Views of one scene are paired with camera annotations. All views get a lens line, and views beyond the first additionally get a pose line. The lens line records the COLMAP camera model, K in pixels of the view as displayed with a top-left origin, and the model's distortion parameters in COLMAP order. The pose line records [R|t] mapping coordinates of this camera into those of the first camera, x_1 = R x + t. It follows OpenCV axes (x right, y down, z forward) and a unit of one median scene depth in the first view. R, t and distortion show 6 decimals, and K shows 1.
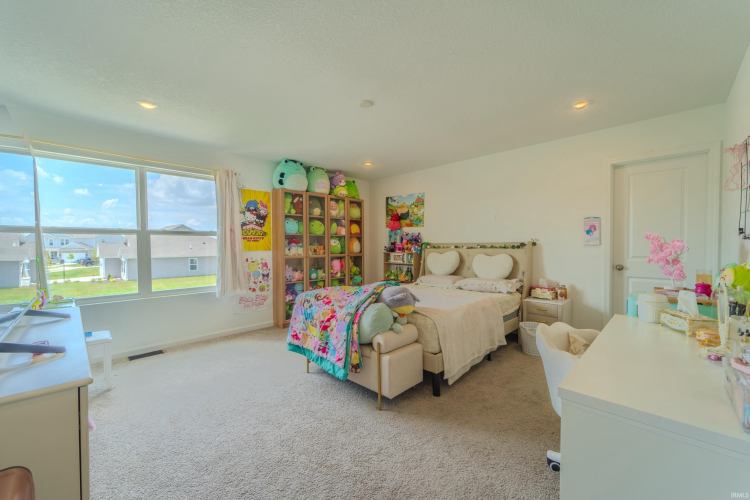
lens RADIAL K [[297.4, 0, 374.7], [0, 297.4, 252.3], [0, 0, 1]] dist [-0.008296, -0.001947]
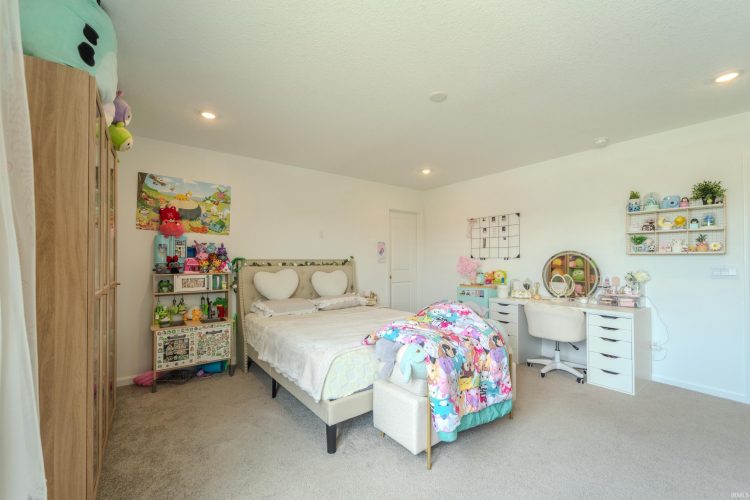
lens RADIAL K [[297.4, 0, 380.4], [0, 297.4, 254.5], [0, 0, 1]] dist [-0.008296, -0.001947]
pose [[0.166852, 0.028099, 0.985582, -0.508123], [0.022375, 0.999229, -0.032276, -0.012601], [-0.985728, 0.027438, 0.166094, 0.601287]]
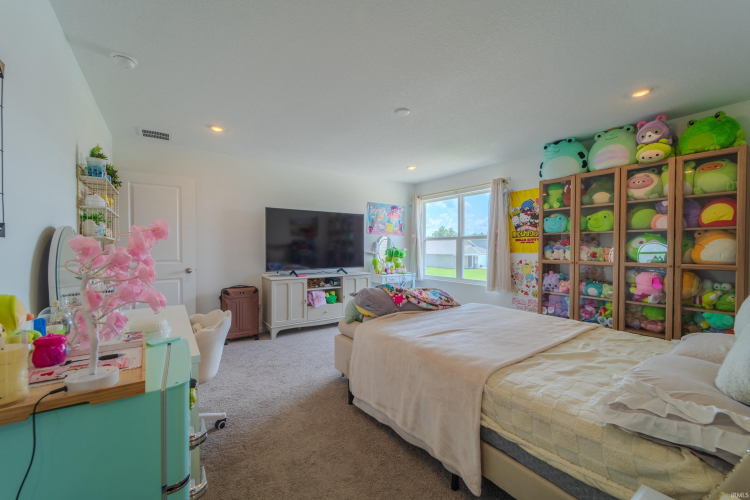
lens RADIAL K [[297.4, 0, 373.4], [0, 297.4, 249.8], [0, 0, 1]] dist [-0.008296, -0.001947]
pose [[-0.190725, 0.012634, -0.981562, 0.576236], [-0.022029, 0.999610, 0.017147, -0.018467], [0.981396, 0.024893, -0.190372, 0.632142]]
